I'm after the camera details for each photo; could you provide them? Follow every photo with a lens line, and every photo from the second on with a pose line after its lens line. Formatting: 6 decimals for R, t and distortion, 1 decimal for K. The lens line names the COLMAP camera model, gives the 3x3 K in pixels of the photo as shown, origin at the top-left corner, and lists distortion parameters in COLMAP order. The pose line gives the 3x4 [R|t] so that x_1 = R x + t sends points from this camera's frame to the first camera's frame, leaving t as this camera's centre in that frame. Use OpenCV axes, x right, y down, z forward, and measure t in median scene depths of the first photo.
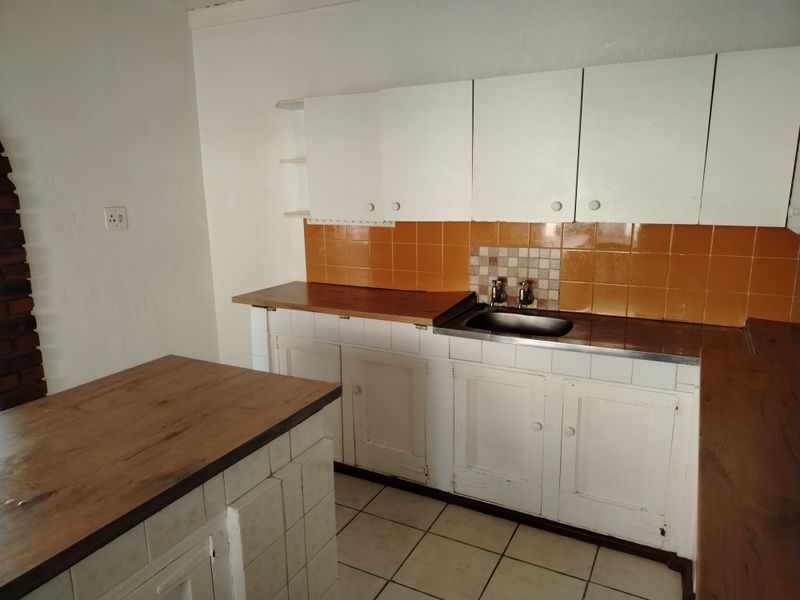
lens RADIAL K [[556.8, 0, 396.8], [0, 556.8, 300.7], [0, 0, 1]] dist [0.081718, -0.099924]
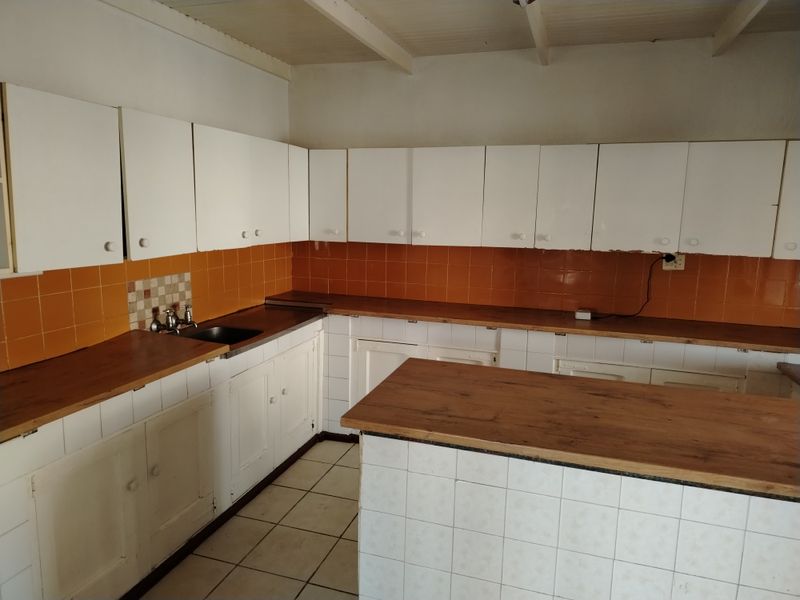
lens RADIAL K [[556.8, 0, 396.8], [0, 556.8, 300.7], [0, 0, 1]] dist [0.081718, -0.099924]
pose [[-0.176950, -0.151169, 0.972541, -0.896666], [0.192792, 0.963668, 0.184867, -0.161105], [-0.965153, 0.220211, -0.141377, 0.729309]]
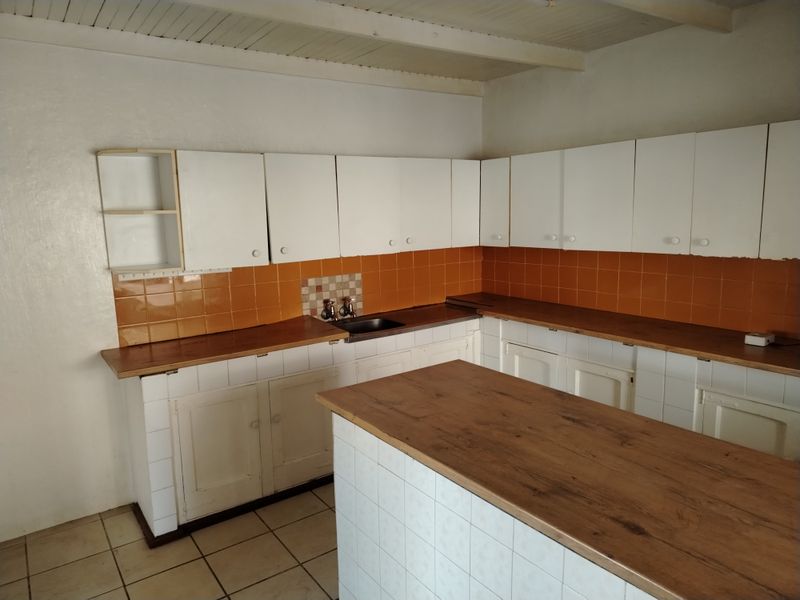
lens RADIAL K [[556.8, 0, 396.8], [0, 556.8, 300.7], [0, 0, 1]] dist [0.081718, -0.099924]
pose [[0.445693, -0.142211, 0.883818, -0.911045], [0.209998, 0.976360, 0.051204, -0.072655], [-0.870206, 0.162779, 0.465021, 0.249658]]
